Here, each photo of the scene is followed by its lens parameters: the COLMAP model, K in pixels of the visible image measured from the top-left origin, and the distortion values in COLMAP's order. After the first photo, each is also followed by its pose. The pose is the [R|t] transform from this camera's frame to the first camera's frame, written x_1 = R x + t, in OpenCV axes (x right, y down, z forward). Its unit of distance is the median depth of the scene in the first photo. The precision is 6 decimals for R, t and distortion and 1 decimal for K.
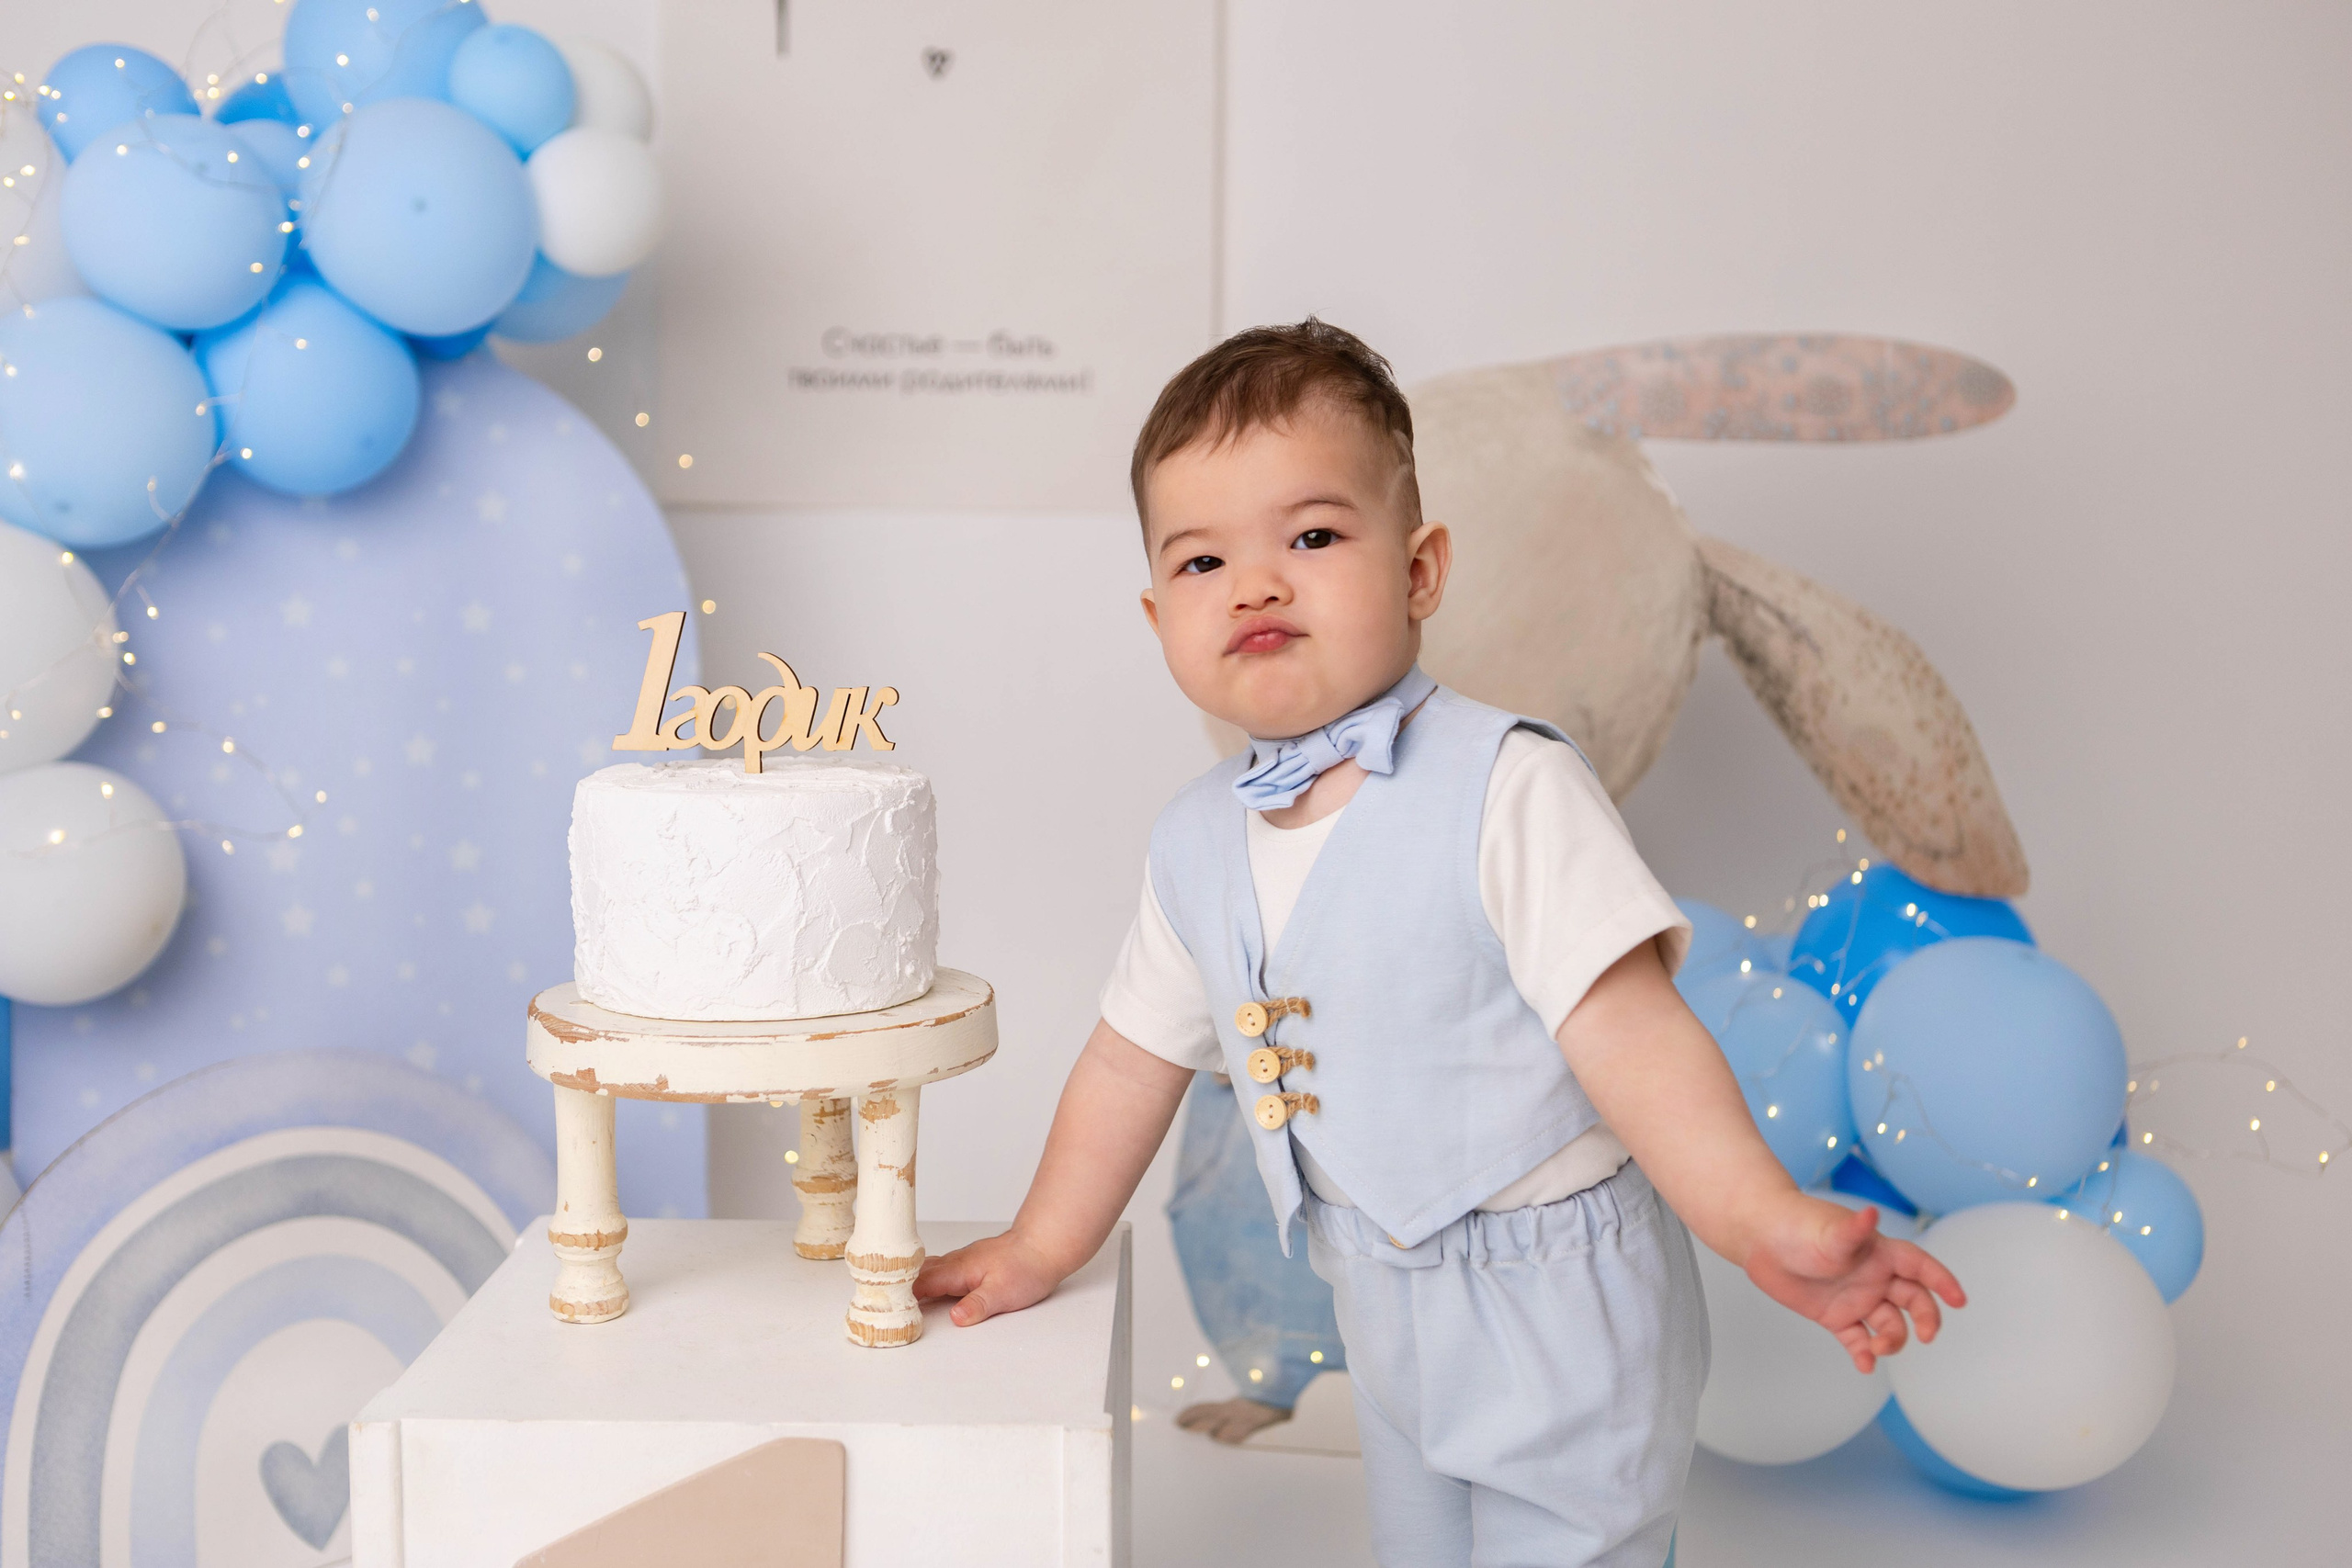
lens RADIAL K [[2635.5, 0, 1188.3], [0, 2635.5, 784.2], [0, 0, 1]] dist [-0.021449, 0.000000]
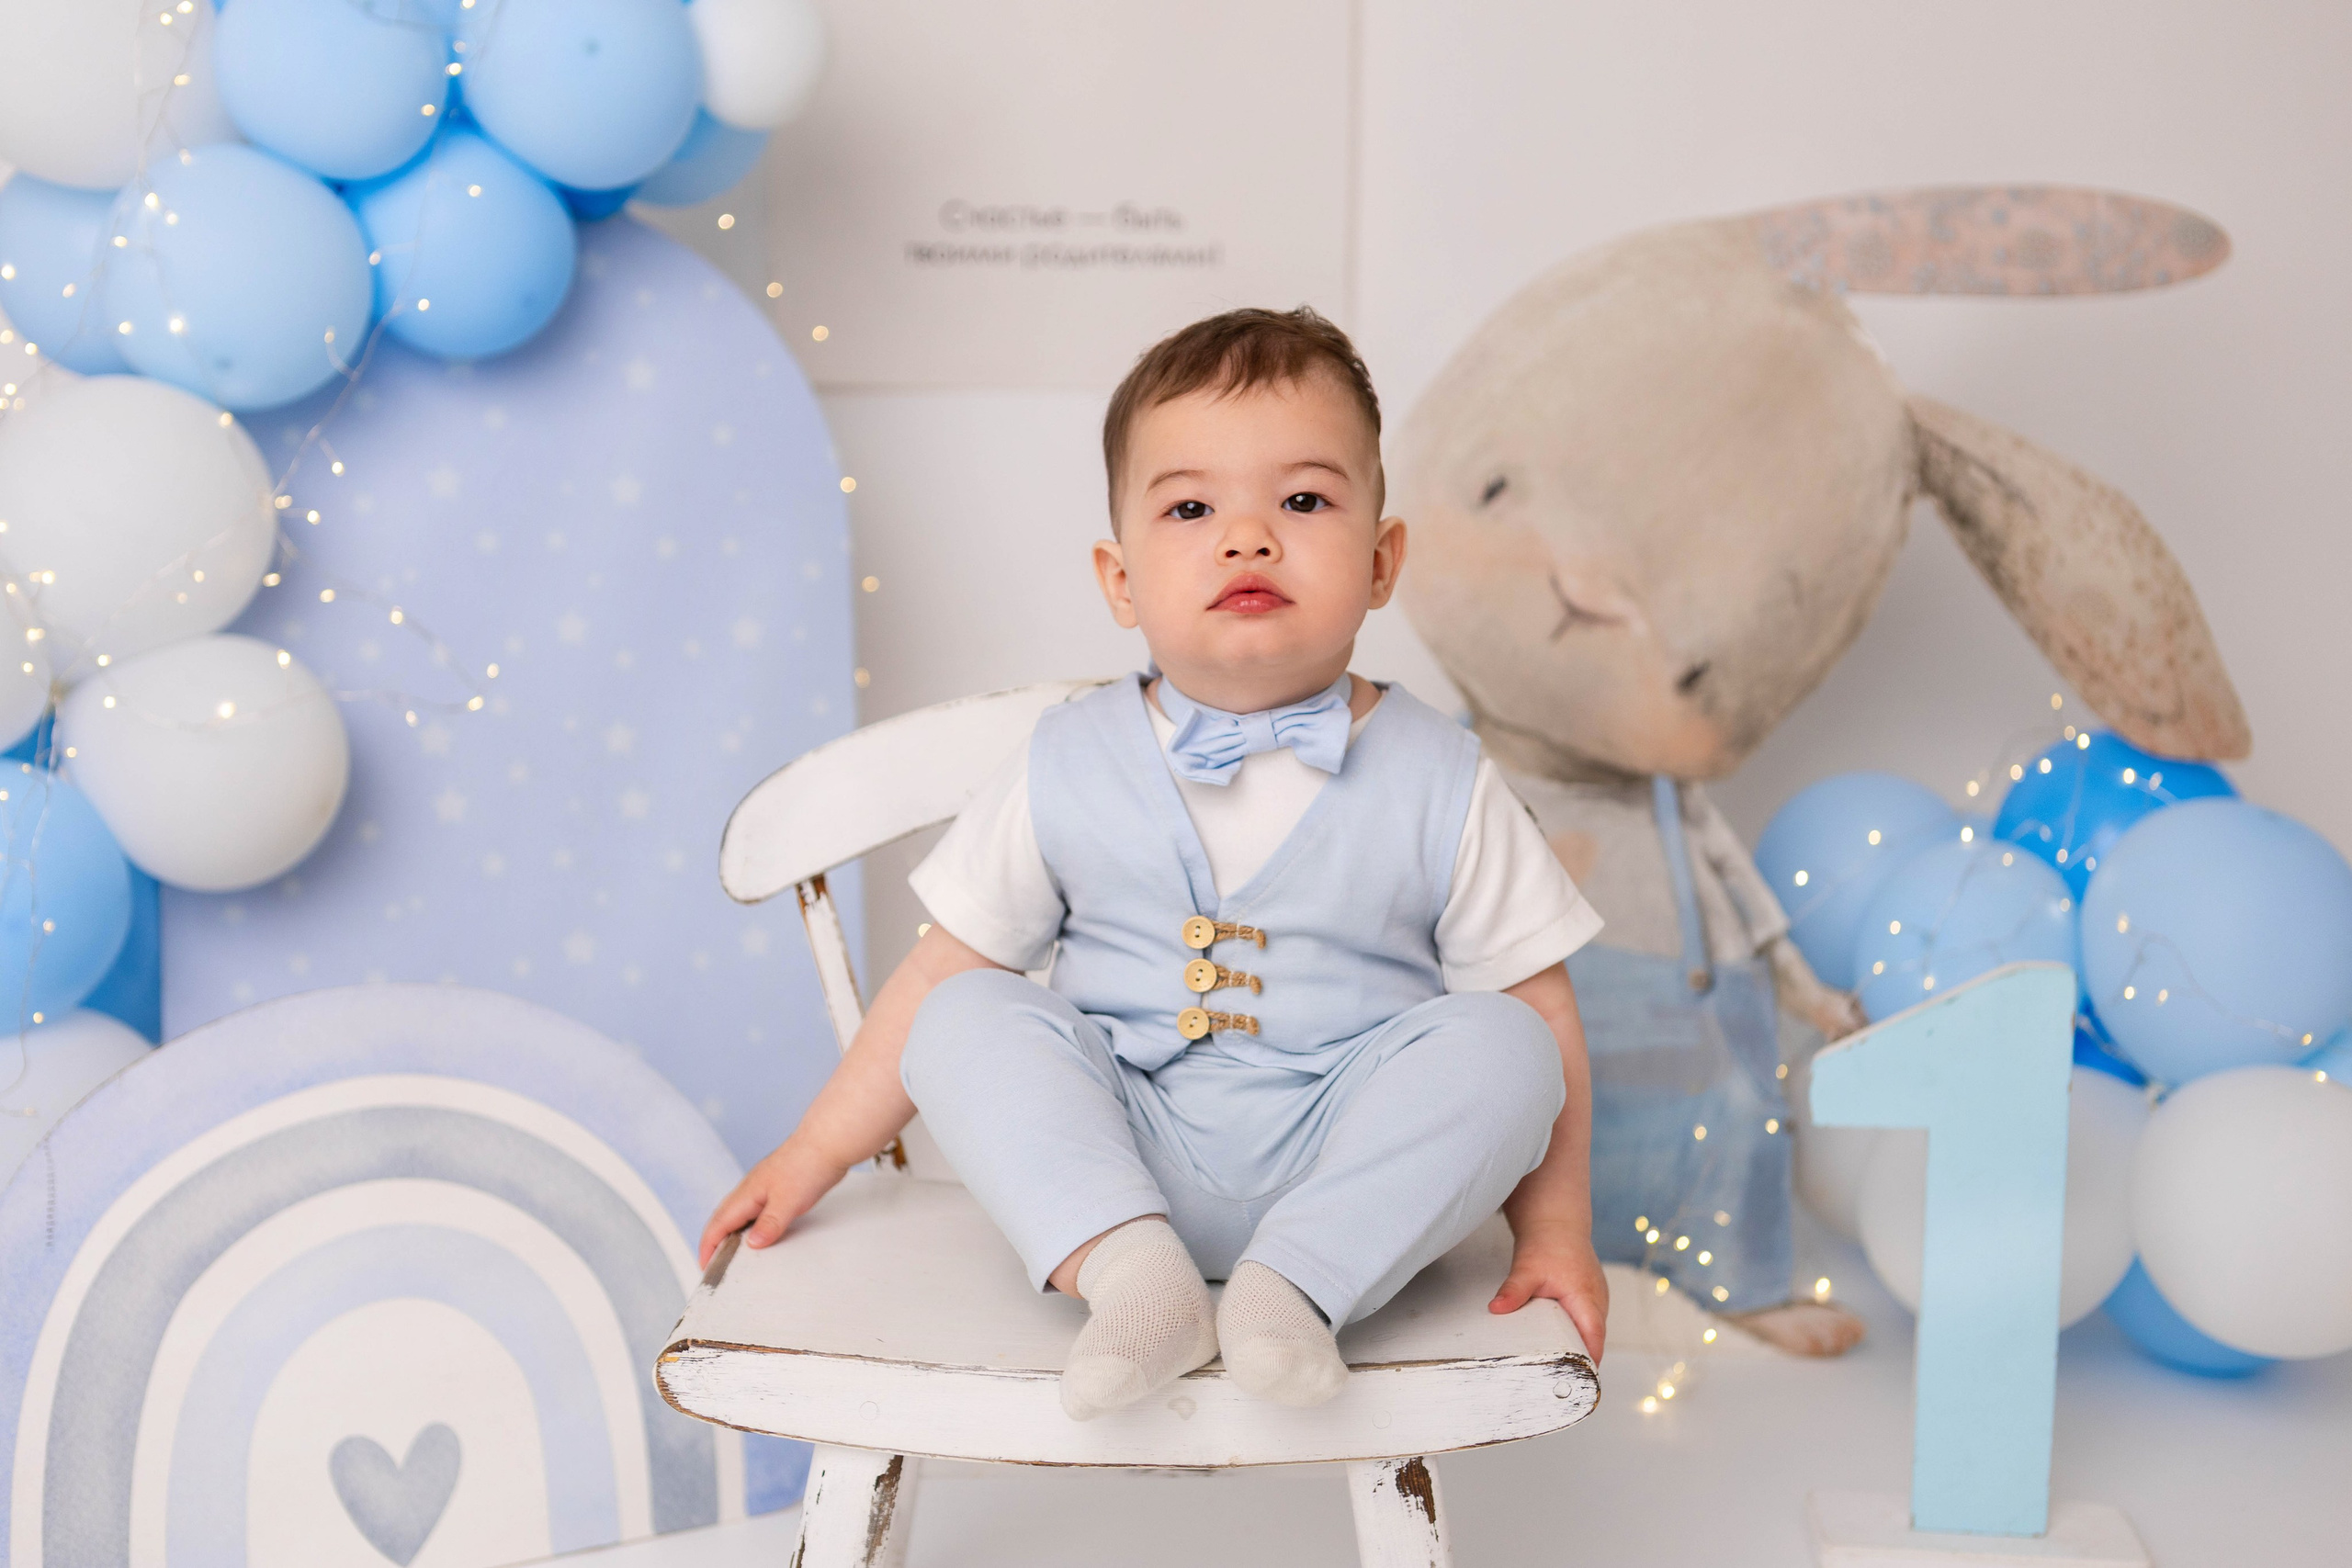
lens RADIAL K [[2683.4, 0, 1183.4], [0, 2683.4, 772.8], [0, 0, 1]] dist [-0.027329, 0.000000]
pose [[0.999434, -0.009158, 0.032364, -0.107332], [0.008741, 0.999877, 0.013020, 0.030444], [-0.032480, -0.012730, 0.999391, 0.020642]]
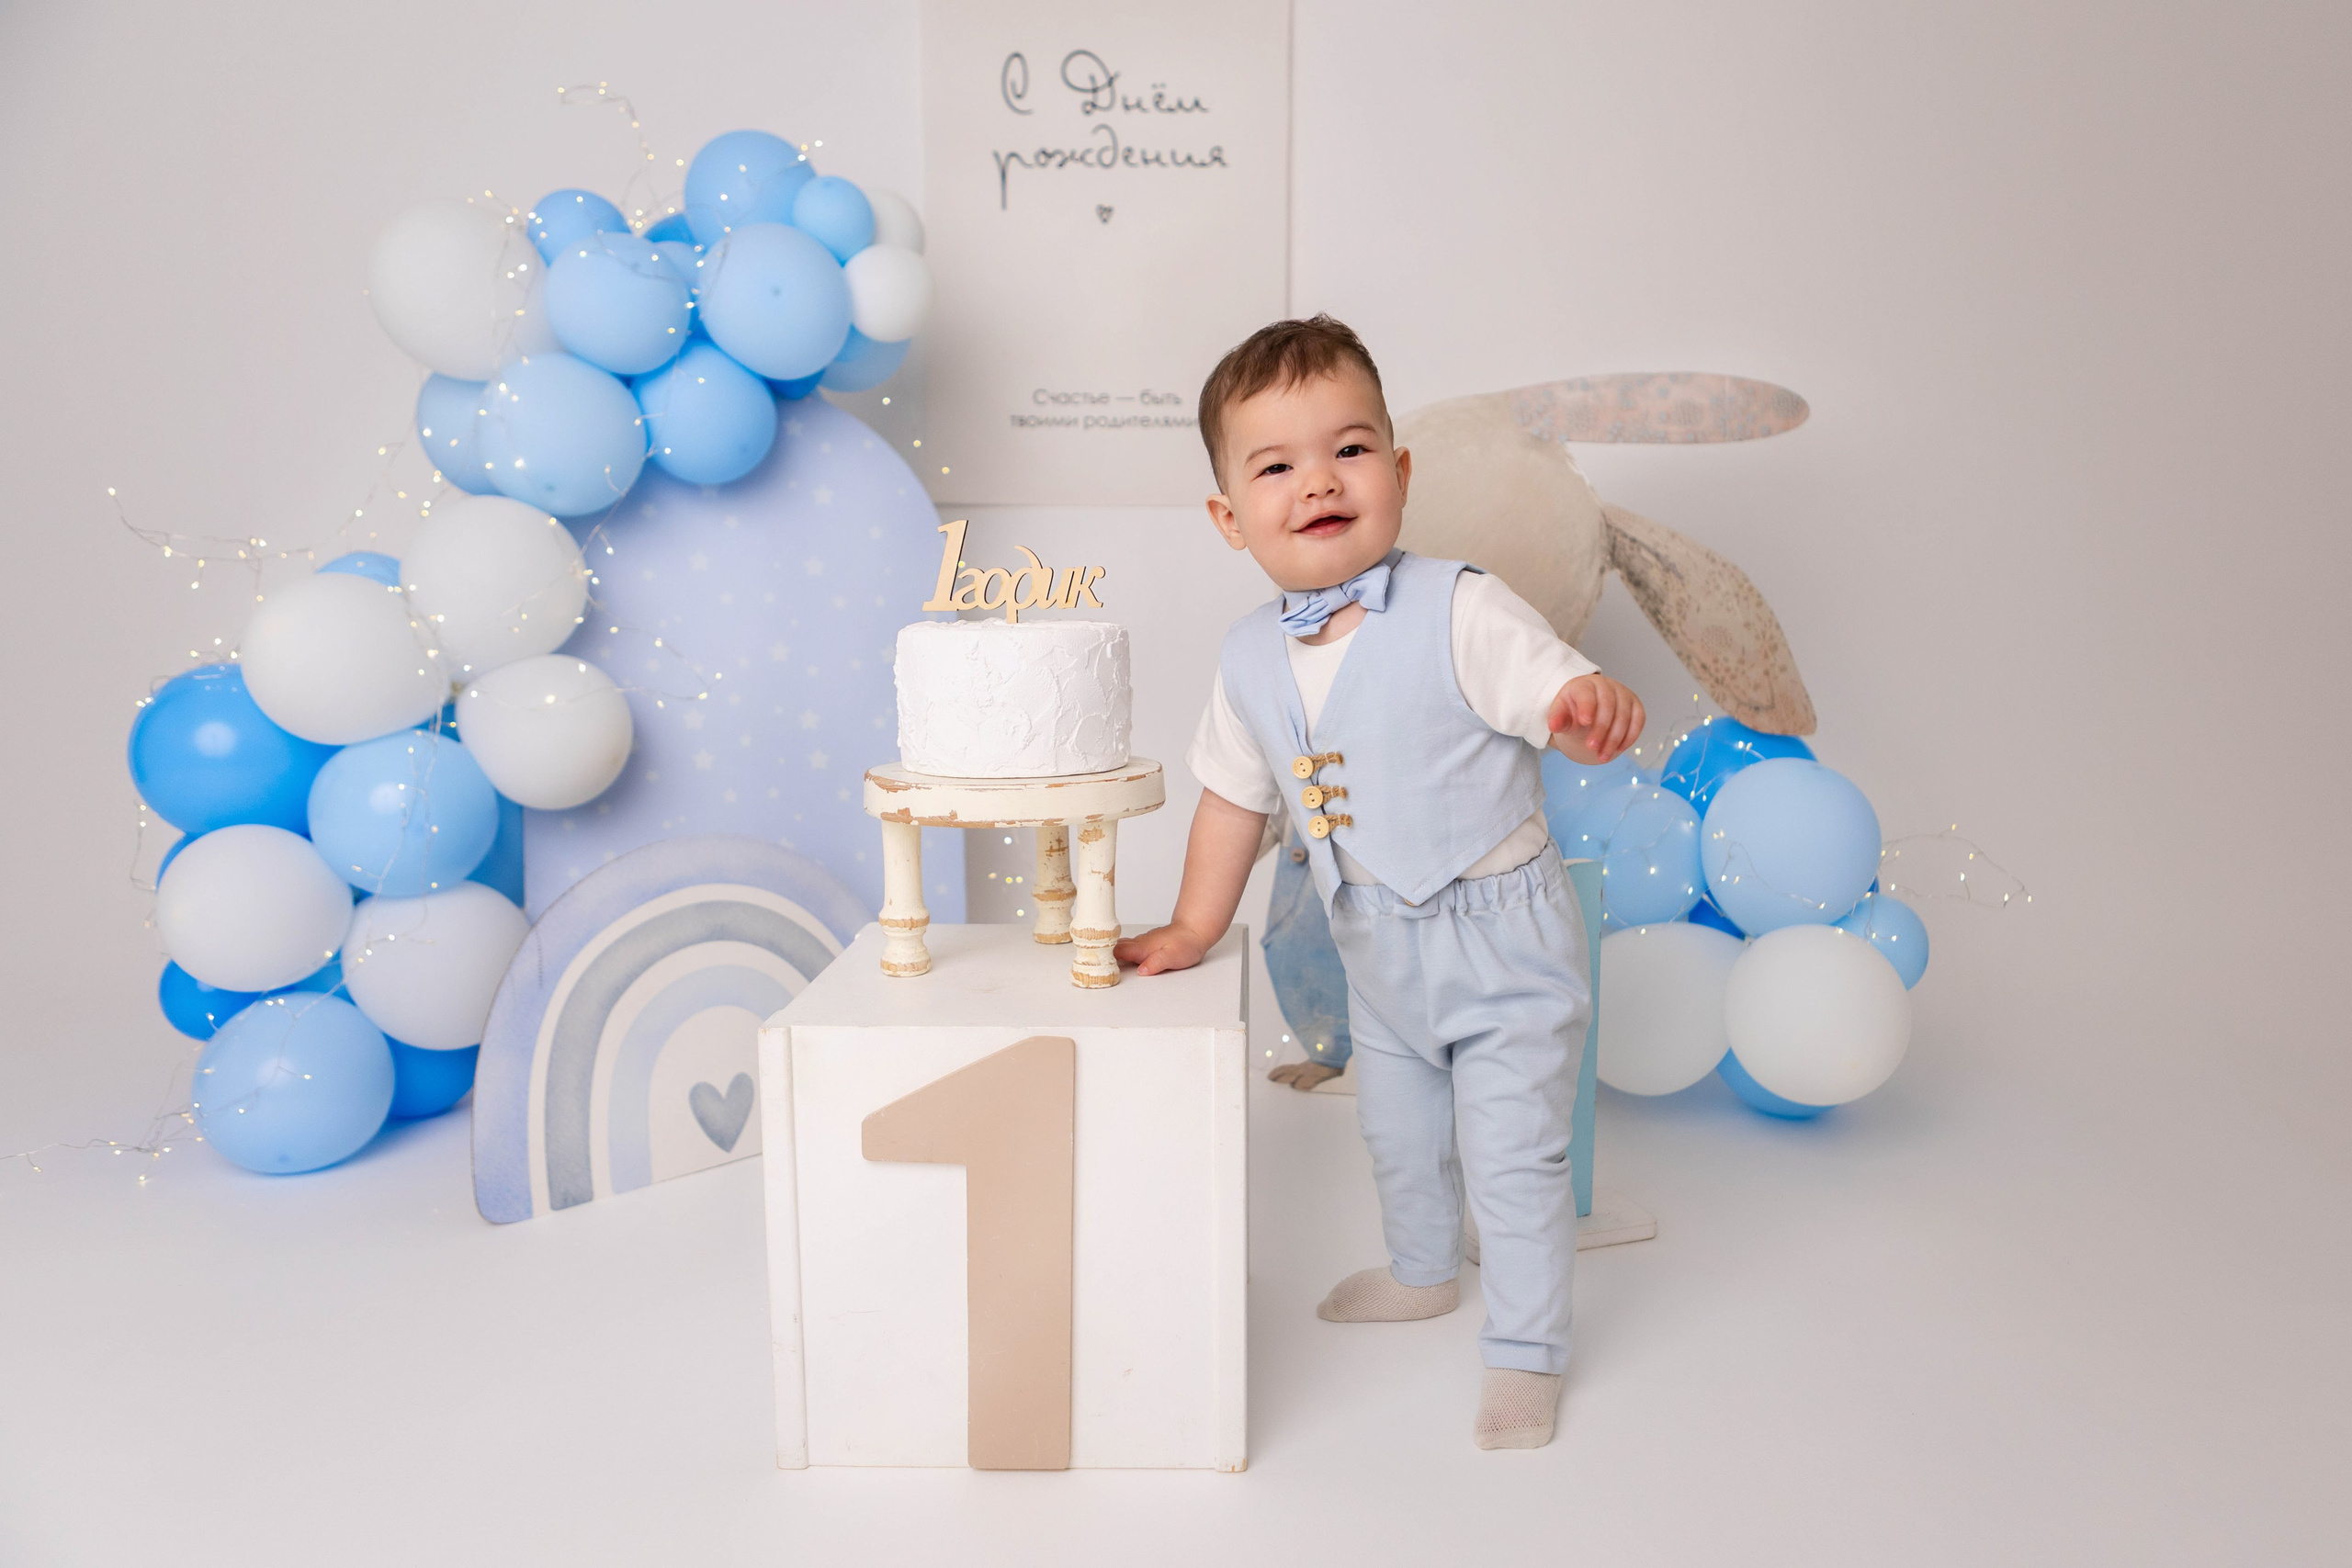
lens RADIAL K [[1688.0, 0, 1245.3], [0, 1688.0, 805.3], [0, 0, 1]] dist [-0.035715, 0.031971]
pose [[0.999974, -0.006059, -0.004005, -0.014172], [0.006214, 0.999182, 0.039963, 0.041907], [0.003759, -0.039986, 0.999193, 0.003477]]
